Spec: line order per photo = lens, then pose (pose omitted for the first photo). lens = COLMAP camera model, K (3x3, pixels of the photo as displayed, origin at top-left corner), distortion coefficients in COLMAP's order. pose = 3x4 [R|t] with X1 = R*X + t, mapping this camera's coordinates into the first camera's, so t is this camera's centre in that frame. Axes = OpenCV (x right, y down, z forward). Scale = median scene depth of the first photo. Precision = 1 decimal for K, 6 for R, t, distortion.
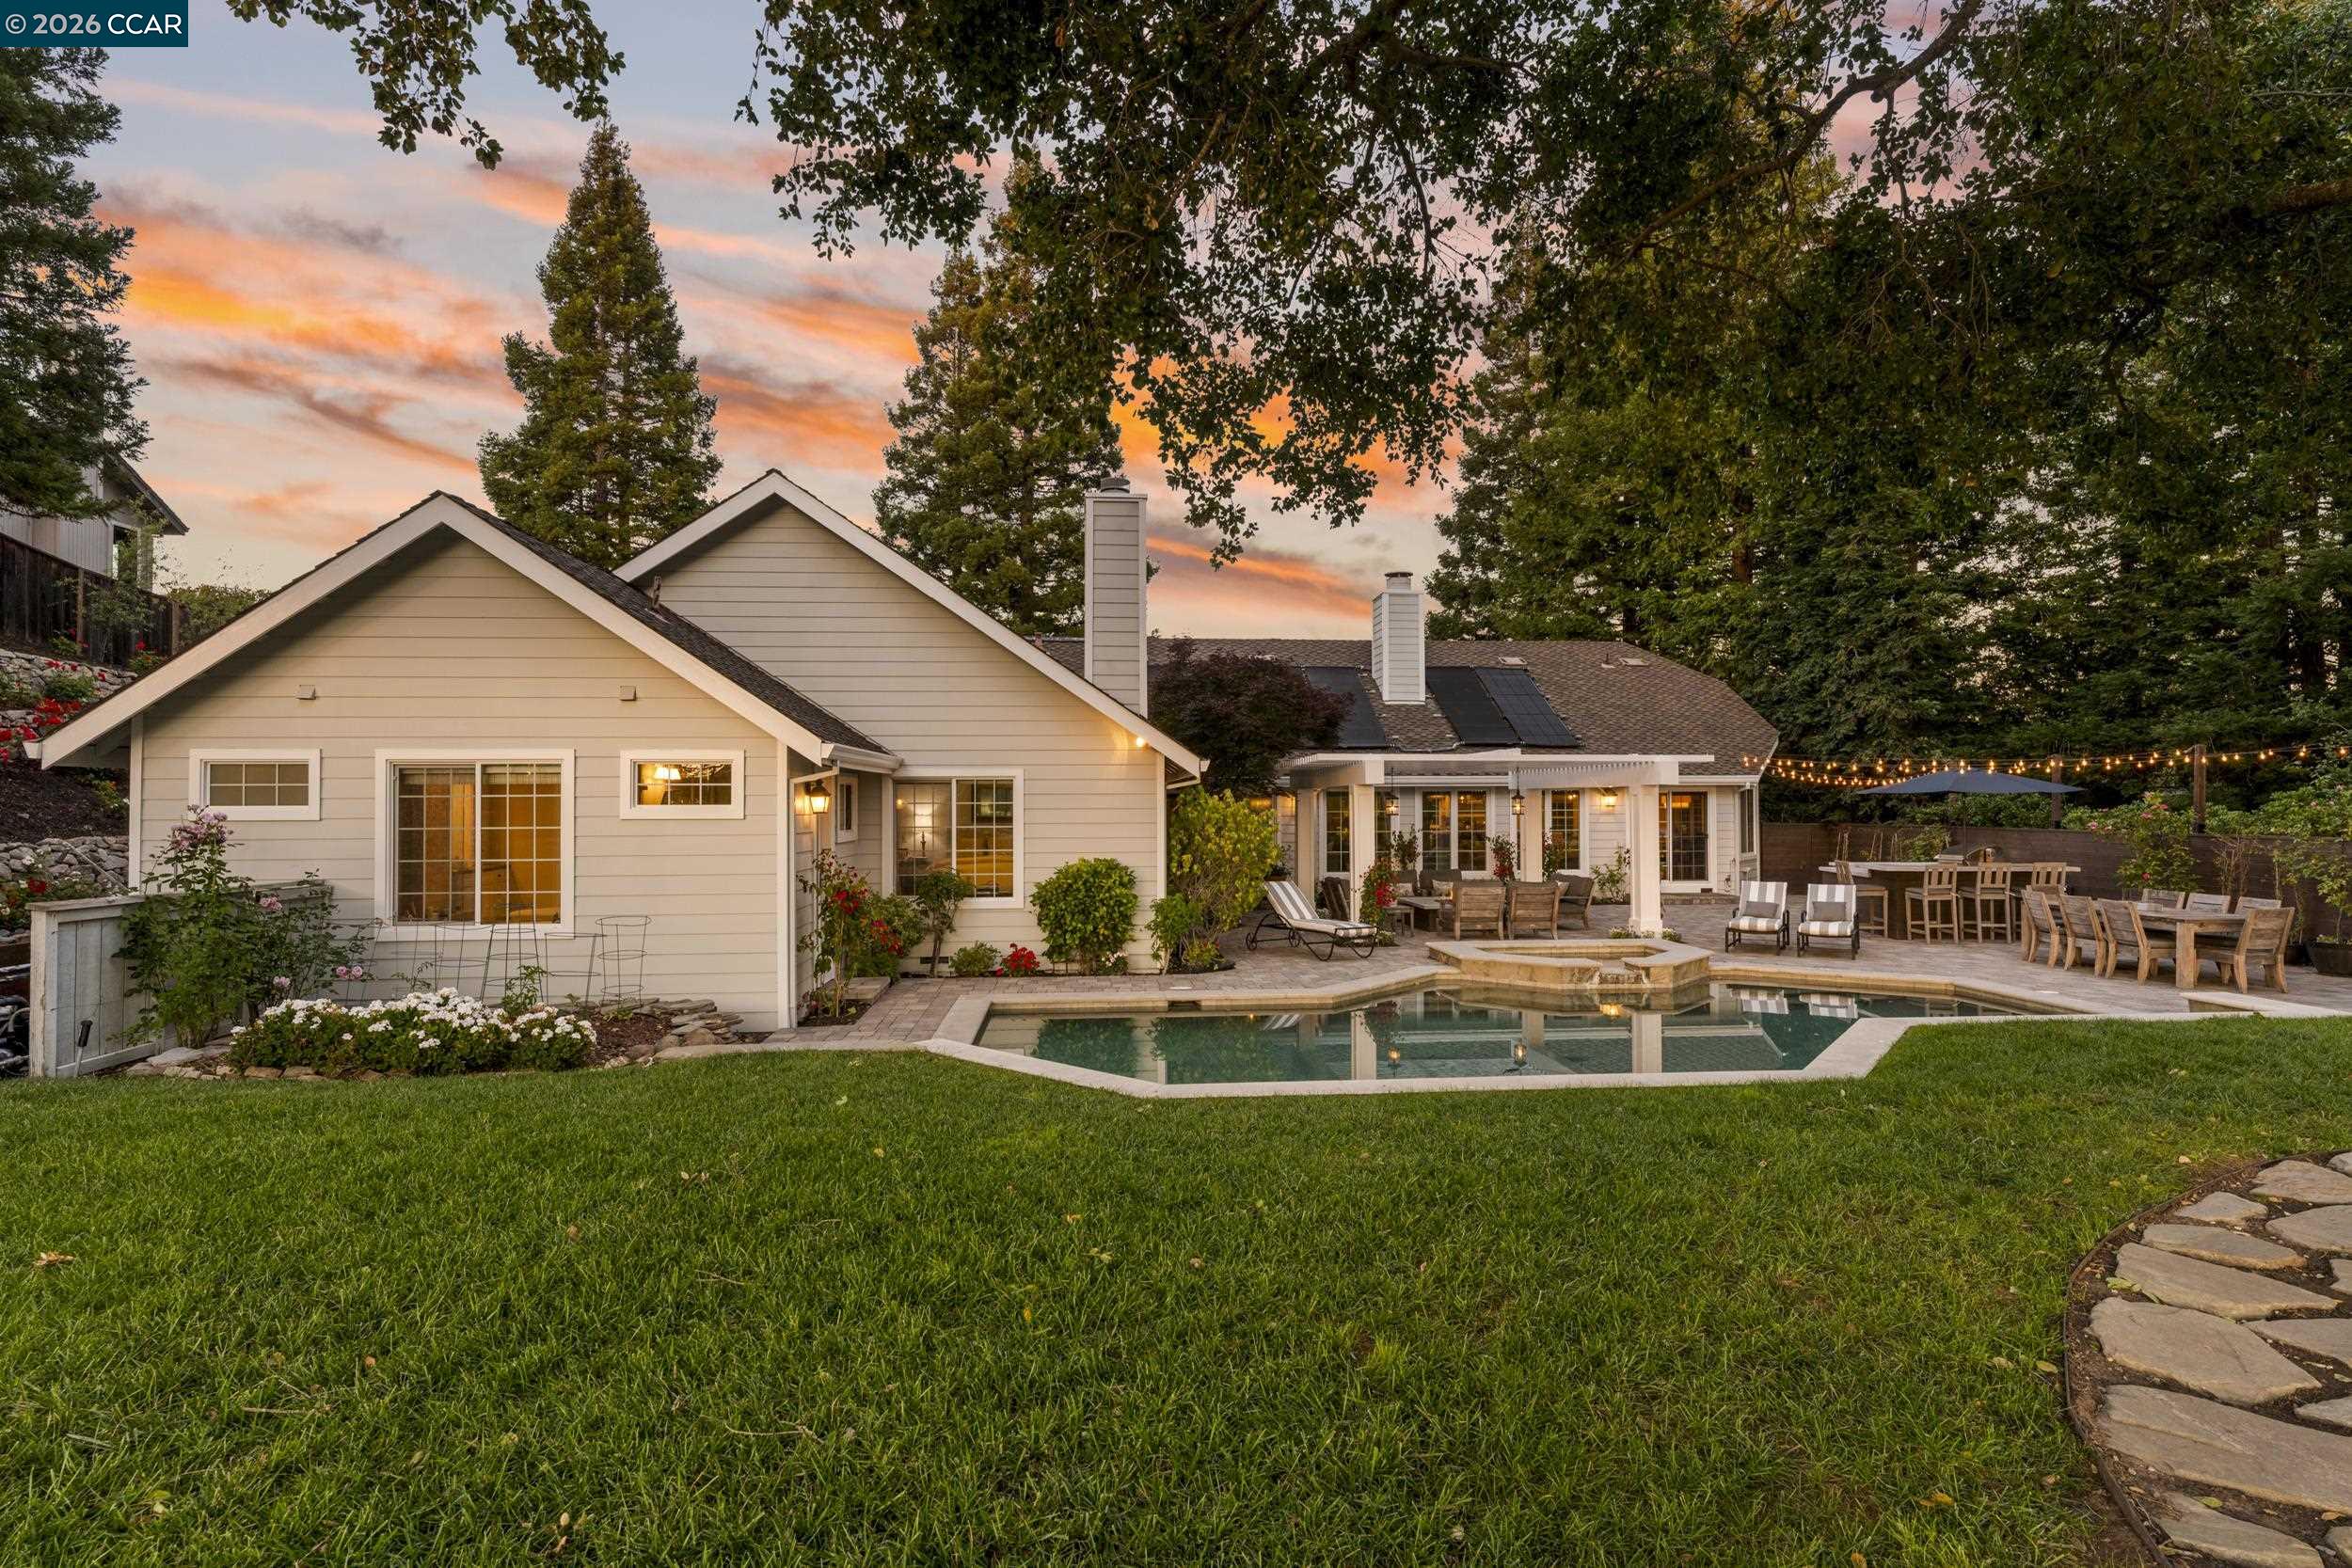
lens RADIAL K [[1162.7, 0, 1176.0], [0, 1162.7, 782.8], [0, 0, 1]] dist [0.004646, 0.000201]
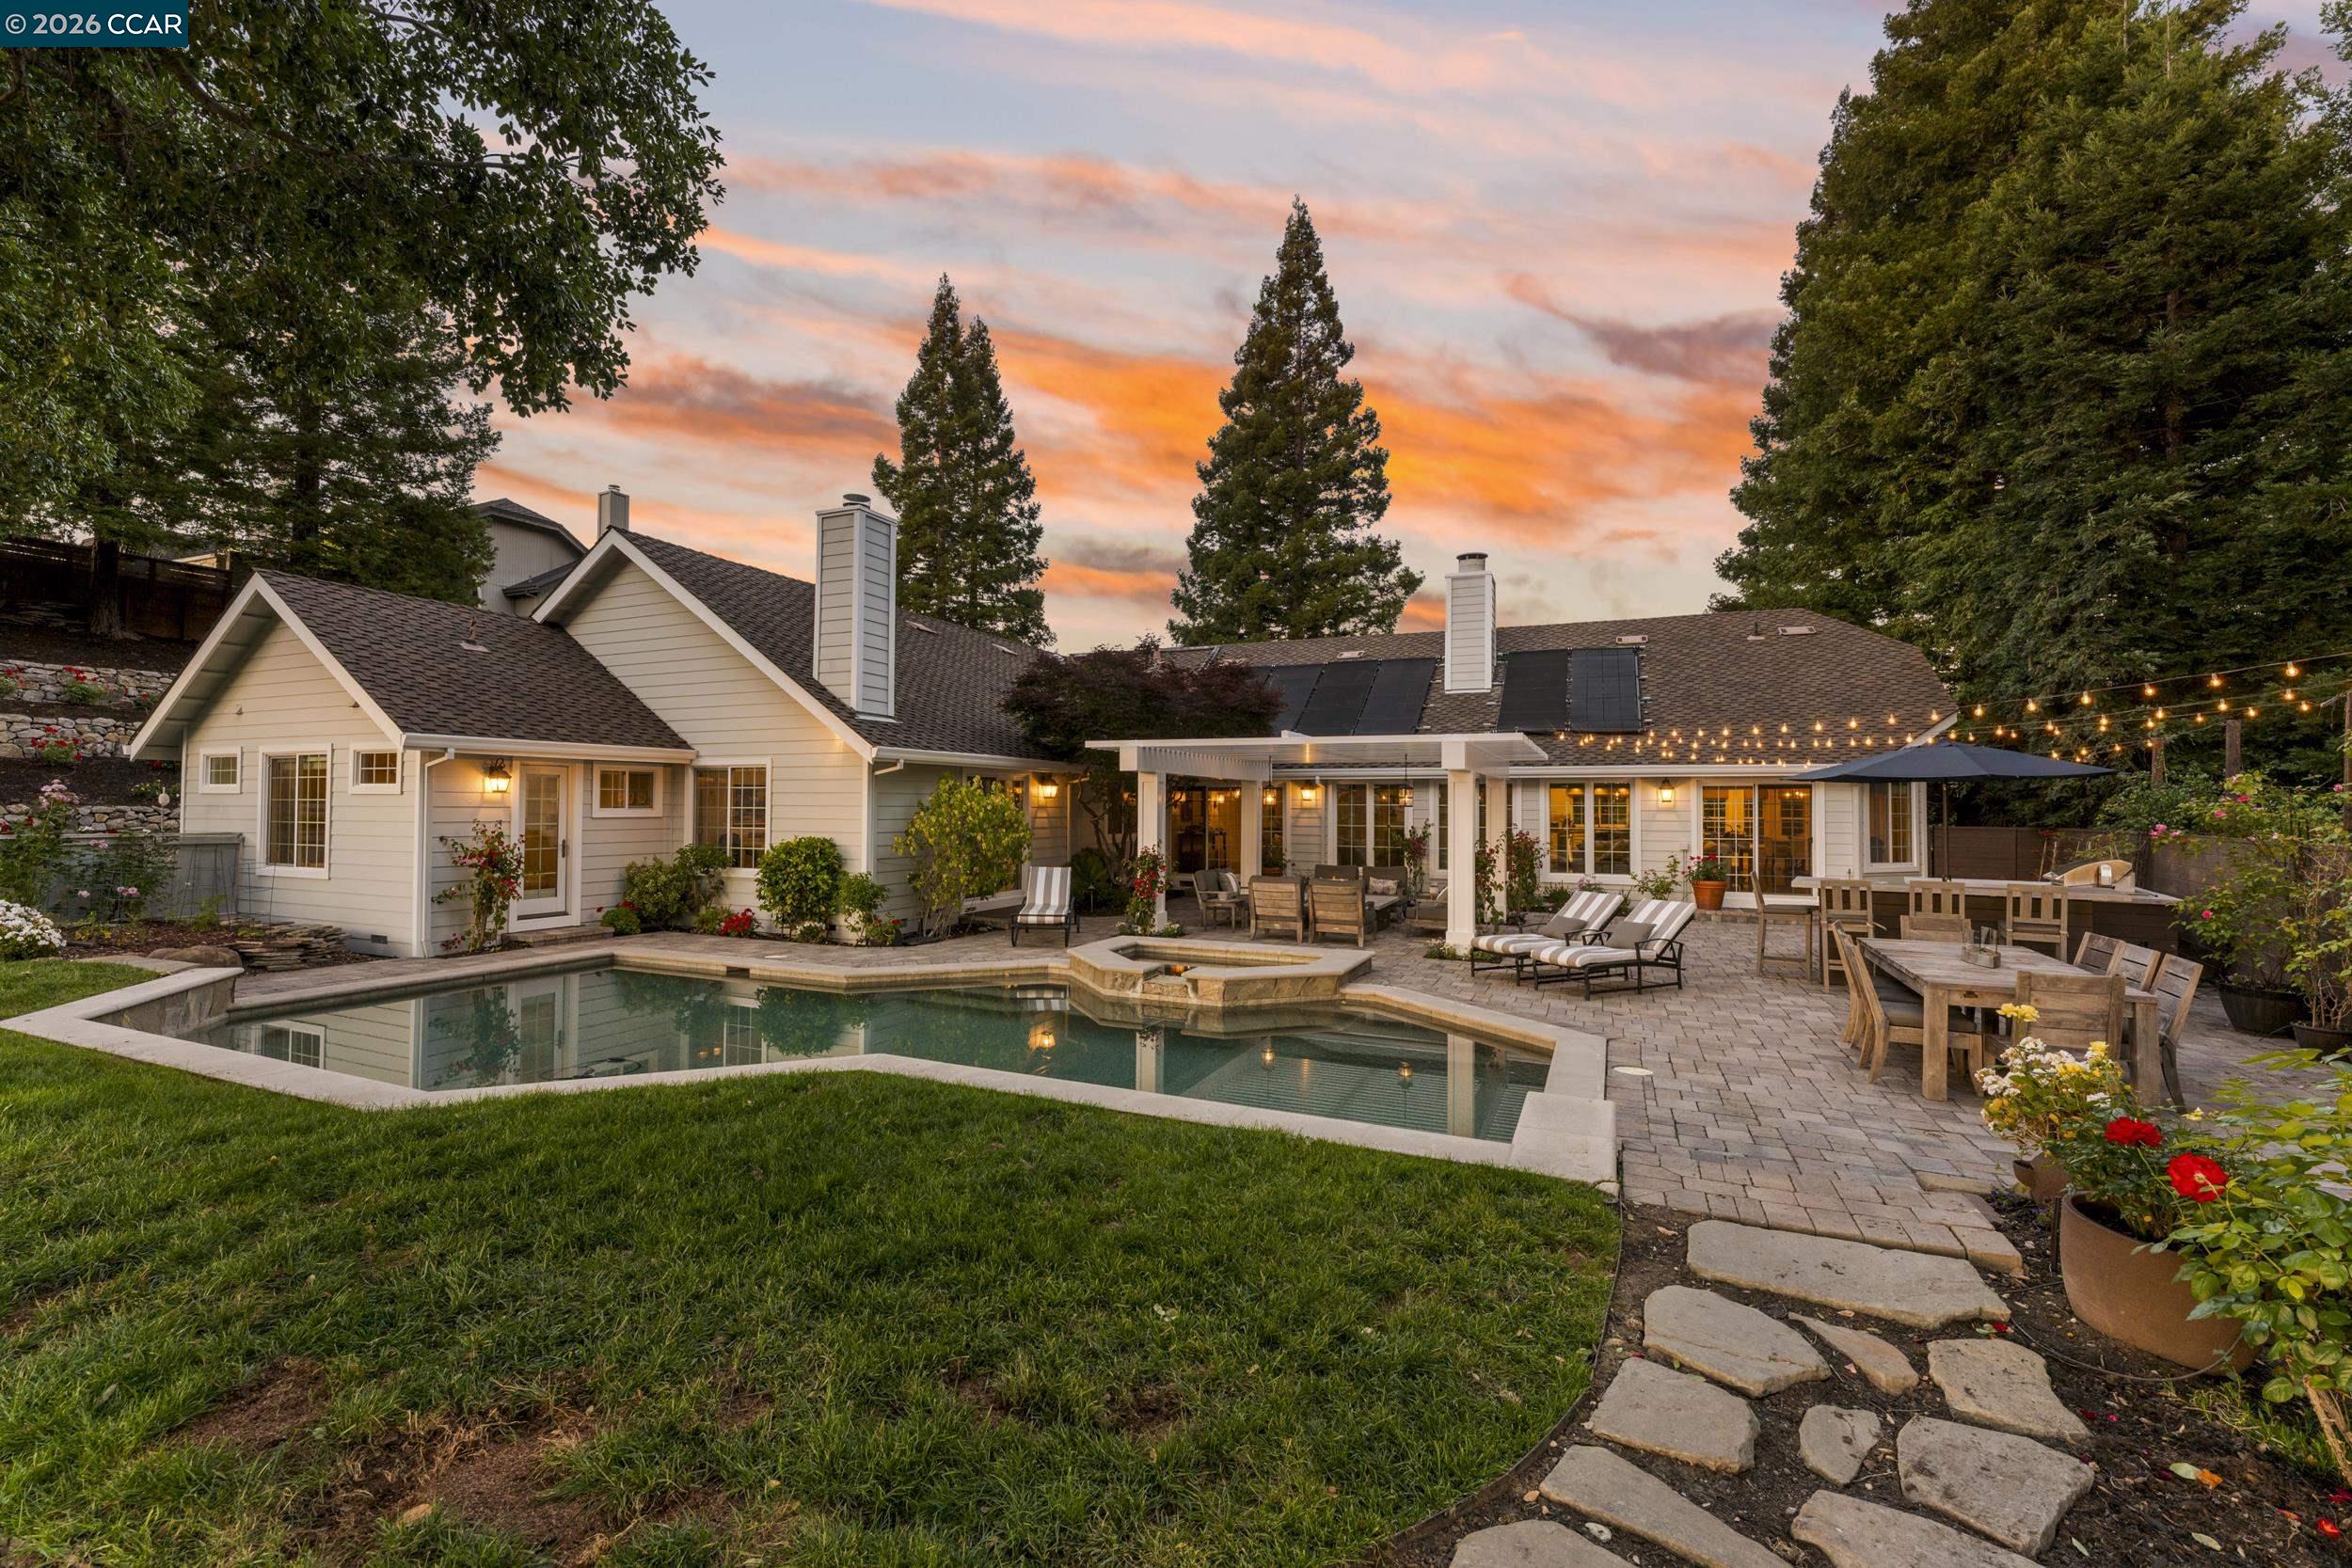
lens RADIAL K [[986.1, 0, 1169.5], [0, 986.1, 788.7], [0, 0, 1]] dist [-0.004496, 0.000851]
pose [[0.876603, 0.001118, -0.481213, 0.410249], [-0.000189, 0.999998, 0.001978, 0.009948], [0.481214, -0.001643, 0.876602, 0.200915]]
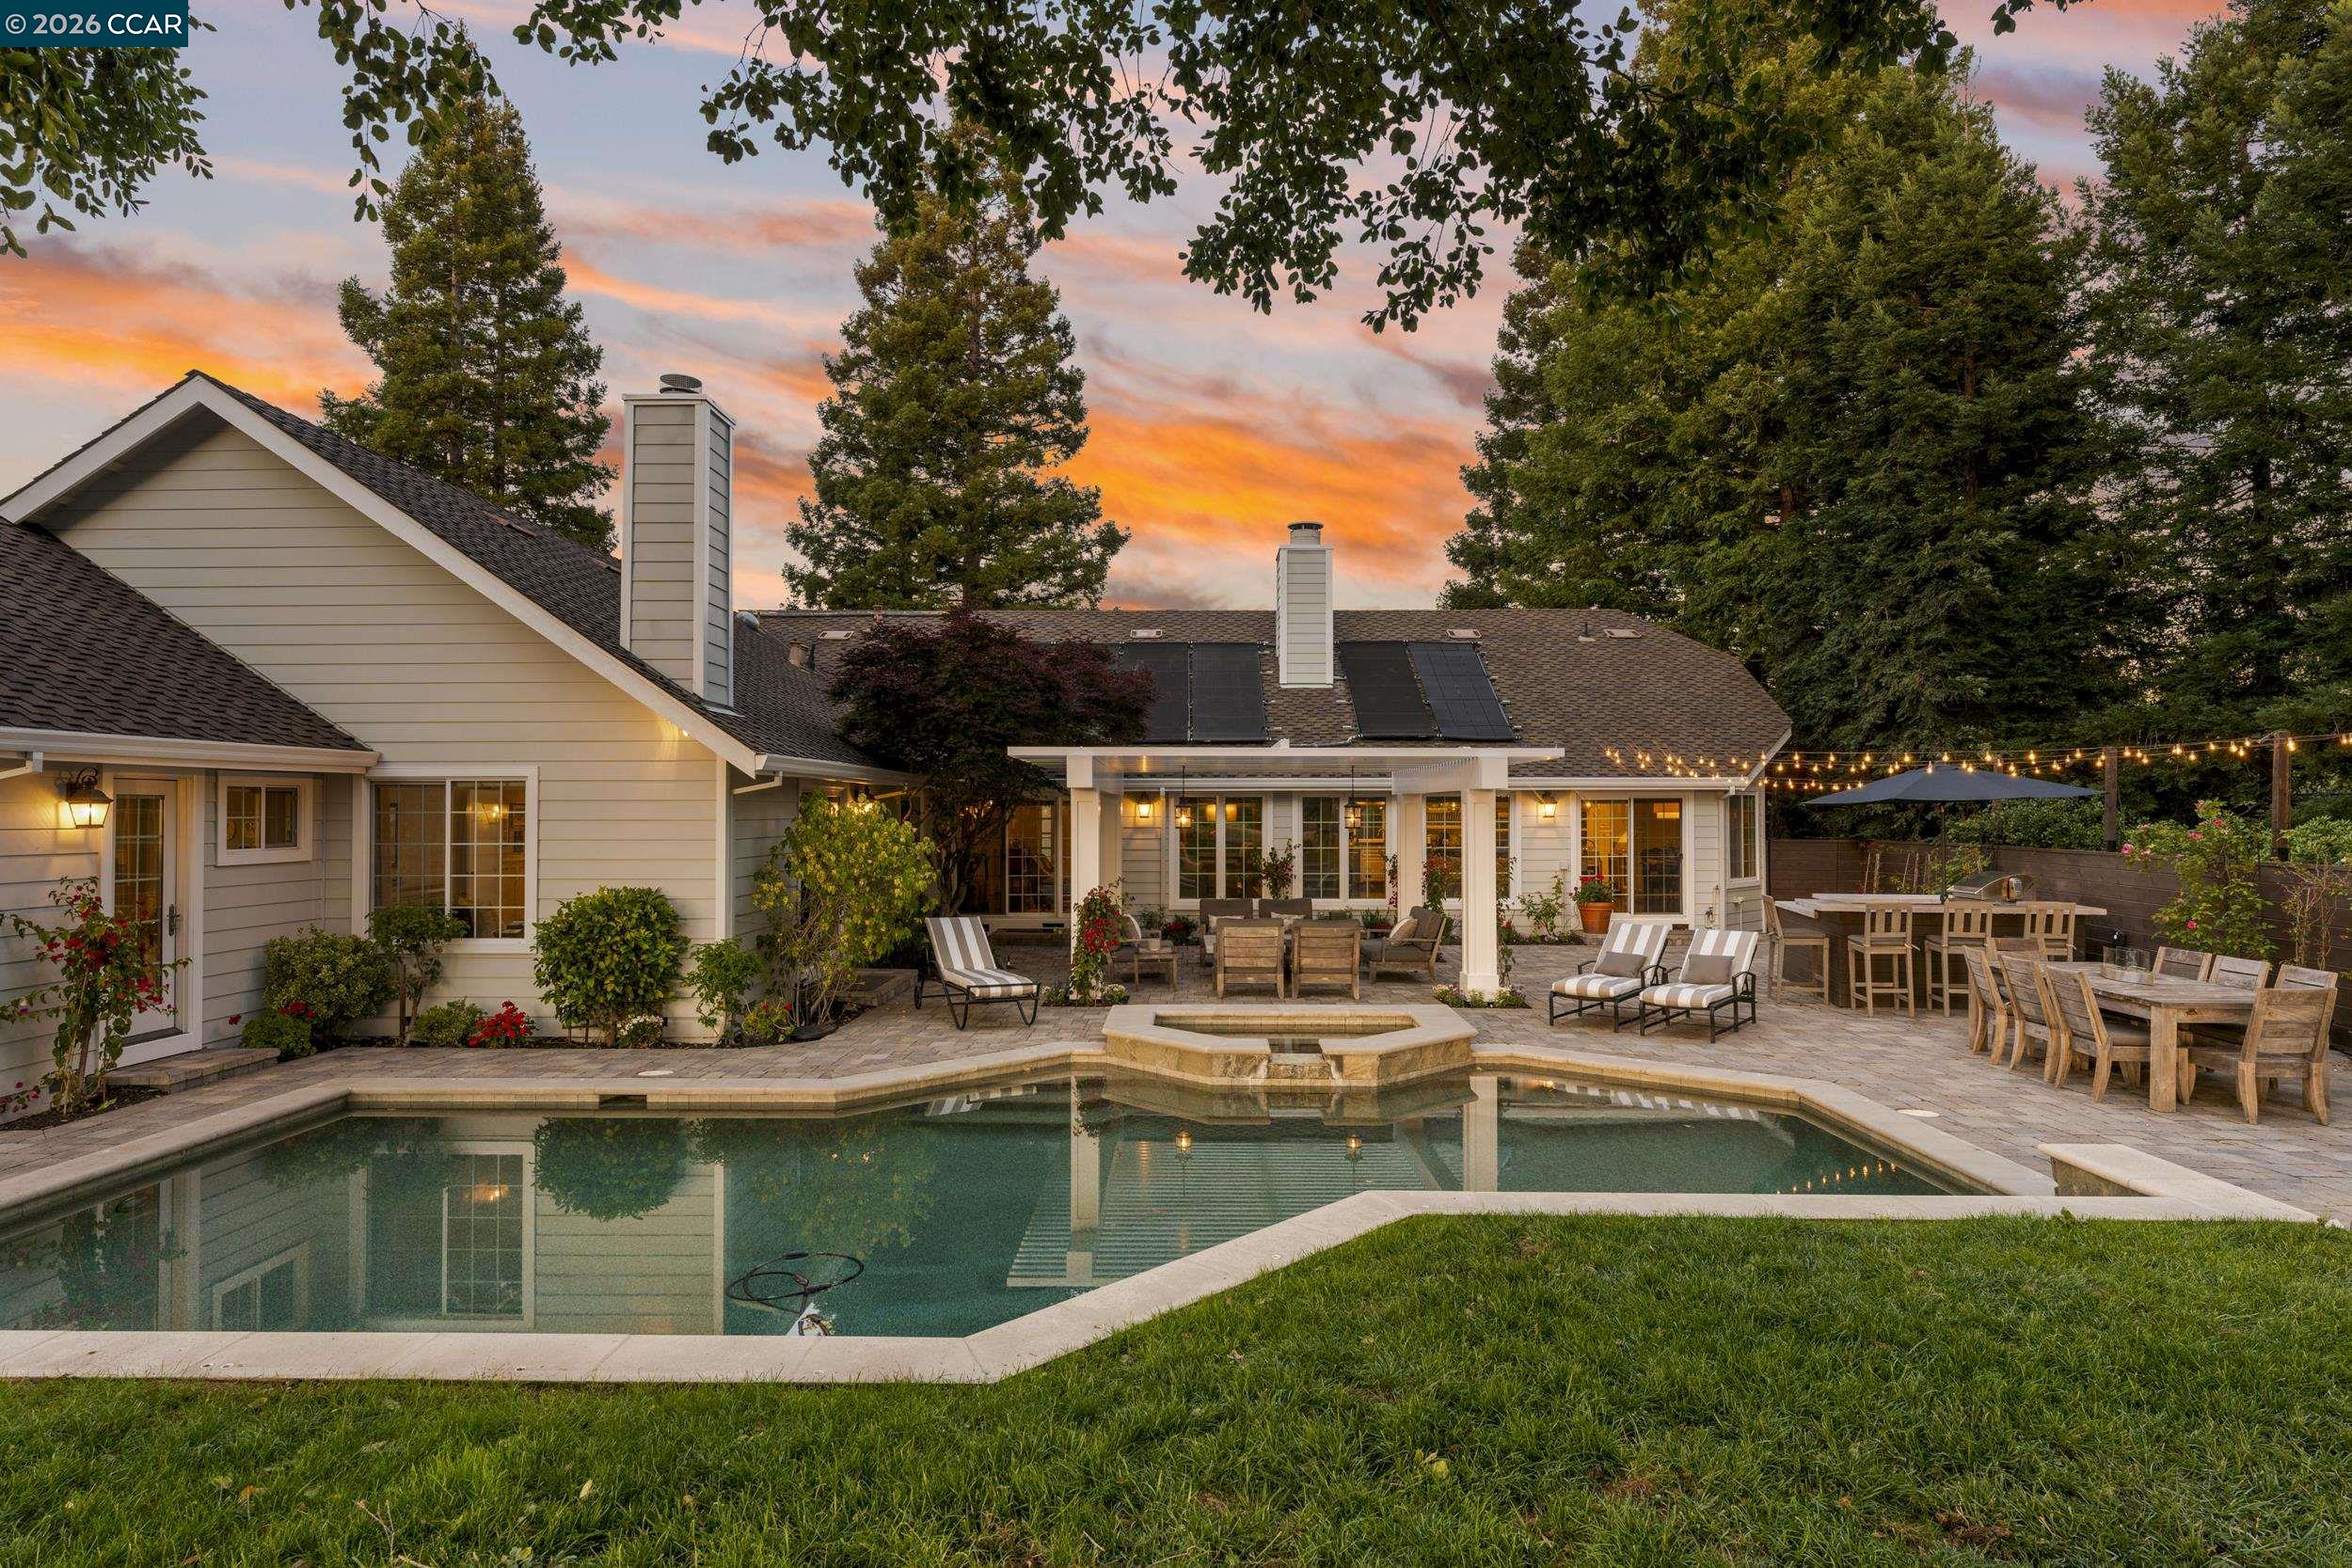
lens RADIAL K [[1268.0, 0, 1174.7], [0, 1268.0, 790.3], [0, 0, 1]] dist [0.003628, -0.000268]
pose [[0.995131, 0.001477, -0.098549, 0.213119], [-0.001144, 0.999993, 0.003437, -0.000120], [0.098554, -0.003307, 0.995126, 0.137745]]
